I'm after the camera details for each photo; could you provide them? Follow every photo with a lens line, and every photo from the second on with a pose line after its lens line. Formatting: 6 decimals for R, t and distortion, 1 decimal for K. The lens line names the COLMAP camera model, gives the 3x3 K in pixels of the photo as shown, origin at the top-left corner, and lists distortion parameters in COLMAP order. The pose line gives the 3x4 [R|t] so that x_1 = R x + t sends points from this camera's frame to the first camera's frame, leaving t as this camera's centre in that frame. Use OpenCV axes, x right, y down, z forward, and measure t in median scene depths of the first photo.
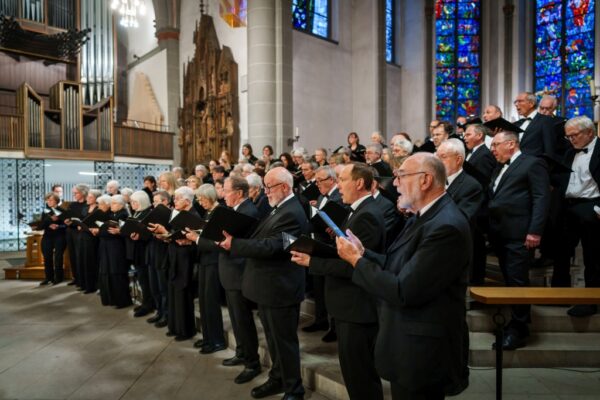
lens RADIAL K [[399.8, 0, 300.0], [0, 399.8, 200.0], [0, 0, 1]] dist [-0.005325, 0.003483]
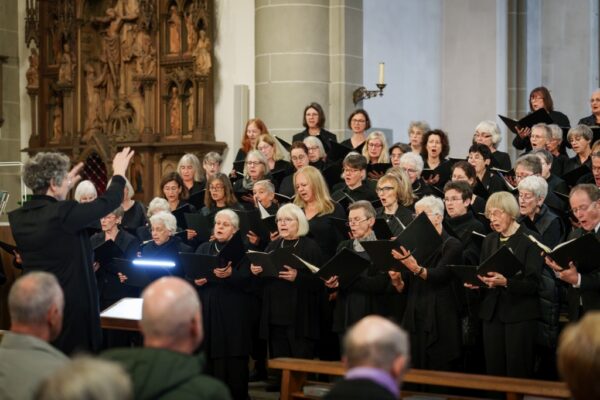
lens RADIAL K [[1318.3, 0, 300.0], [0, 1318.3, 200.0], [0, 0, 1]] dist [-0.002557, -0.303358]
pose [[0.983685, 0.008572, 0.179694, -0.301785], [-0.002815, 0.999475, -0.032271, 0.013188], [-0.179876, 0.031239, 0.983193, -0.348351]]
